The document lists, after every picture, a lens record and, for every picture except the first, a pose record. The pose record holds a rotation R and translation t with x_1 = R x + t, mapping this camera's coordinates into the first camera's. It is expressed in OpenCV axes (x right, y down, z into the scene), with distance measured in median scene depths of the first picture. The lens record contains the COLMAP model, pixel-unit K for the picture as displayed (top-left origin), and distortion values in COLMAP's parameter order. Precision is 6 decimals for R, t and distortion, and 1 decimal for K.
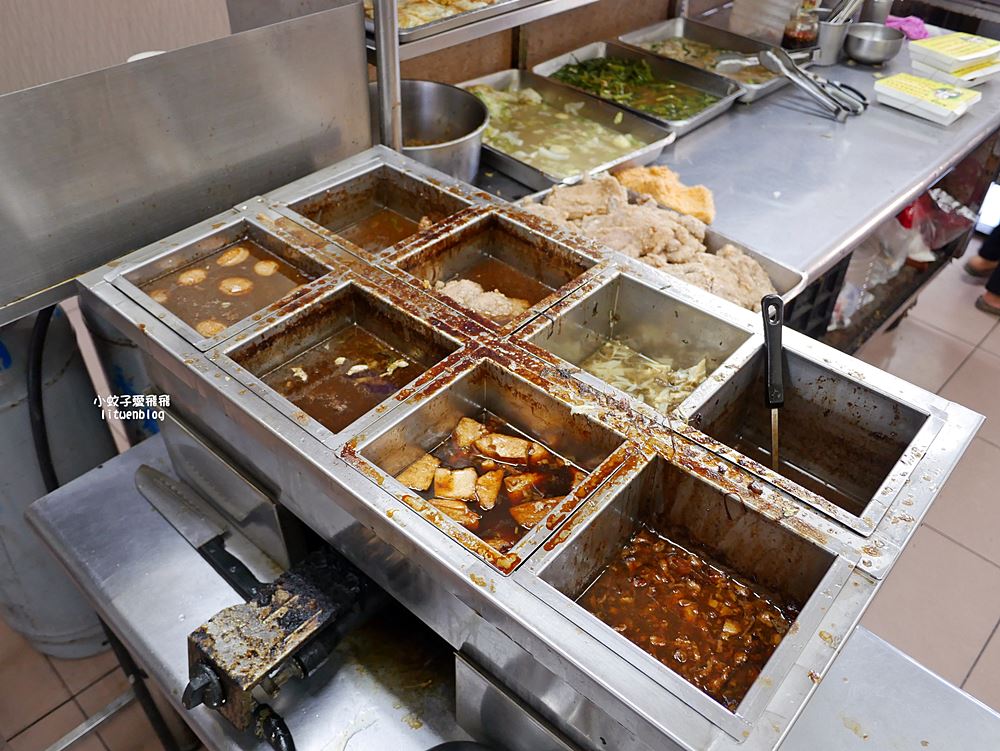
lens RADIAL K [[819.0, 0, 500.0], [0, 819.0, 375.5], [0, 0, 1]] dist [-0.029982, 0.004253]
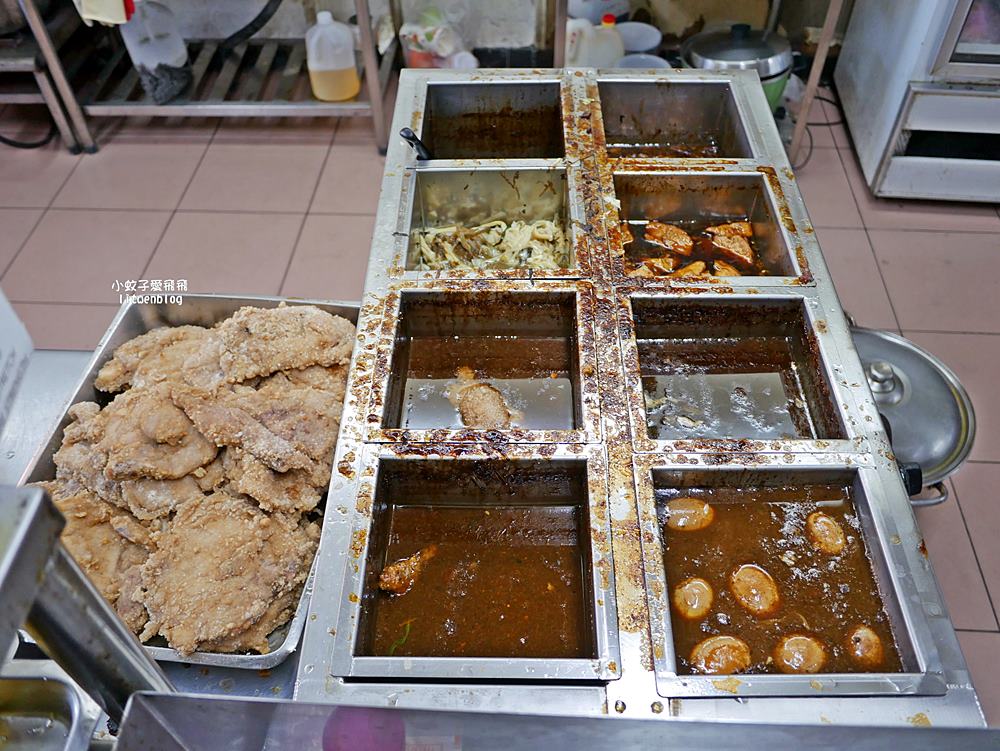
lens RADIAL K [[819.0, 0, 500.0], [0, 819.0, 375.5], [0, 0, 1]] dist [-0.029982, 0.004253]
pose [[-0.643966, -0.595541, 0.480249, -0.499838], [0.496621, 0.152103, 0.854536, -0.991502], [-0.581959, 0.788794, 0.197809, 1.054883]]
